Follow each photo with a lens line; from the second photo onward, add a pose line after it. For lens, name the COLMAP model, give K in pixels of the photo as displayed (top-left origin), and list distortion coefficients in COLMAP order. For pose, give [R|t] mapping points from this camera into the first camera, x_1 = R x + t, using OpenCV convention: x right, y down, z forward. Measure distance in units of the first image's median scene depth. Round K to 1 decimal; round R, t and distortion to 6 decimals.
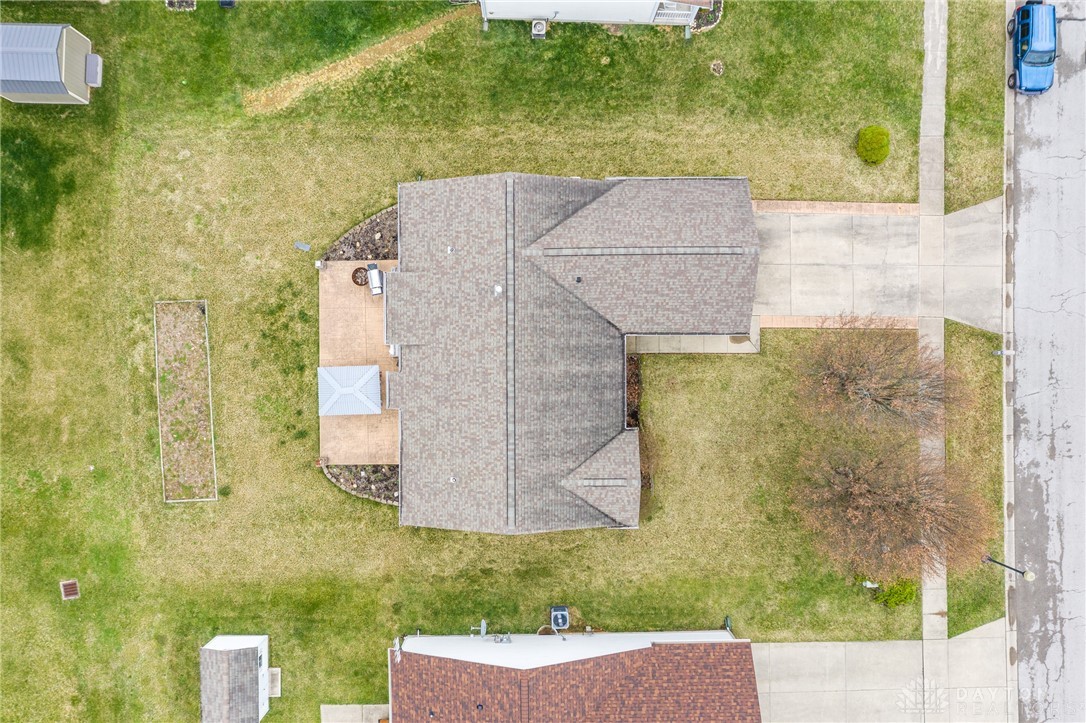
lens RADIAL K [[944.5, 0, 522.3], [0, 944.5, 355.8], [0, 0, 1]] dist [-0.014339, -0.003475]
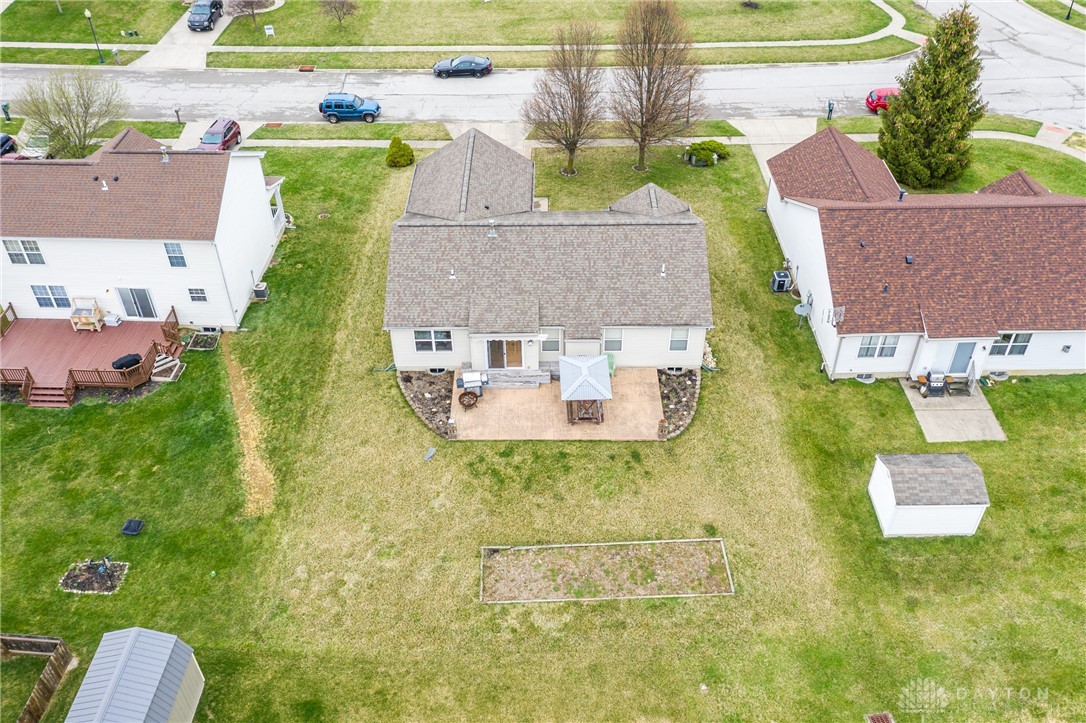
lens RADIAL K [[933.5, 0, 535.7], [0, 933.5, 323.5], [0, 0, 1]] dist [-0.016091, -0.003558]
pose [[0.013951, -0.614253, 0.788986, -0.864493], [0.999818, -0.001696, -0.018999, 0.004064], [0.013009, 0.789108, 0.614117, 0.342232]]
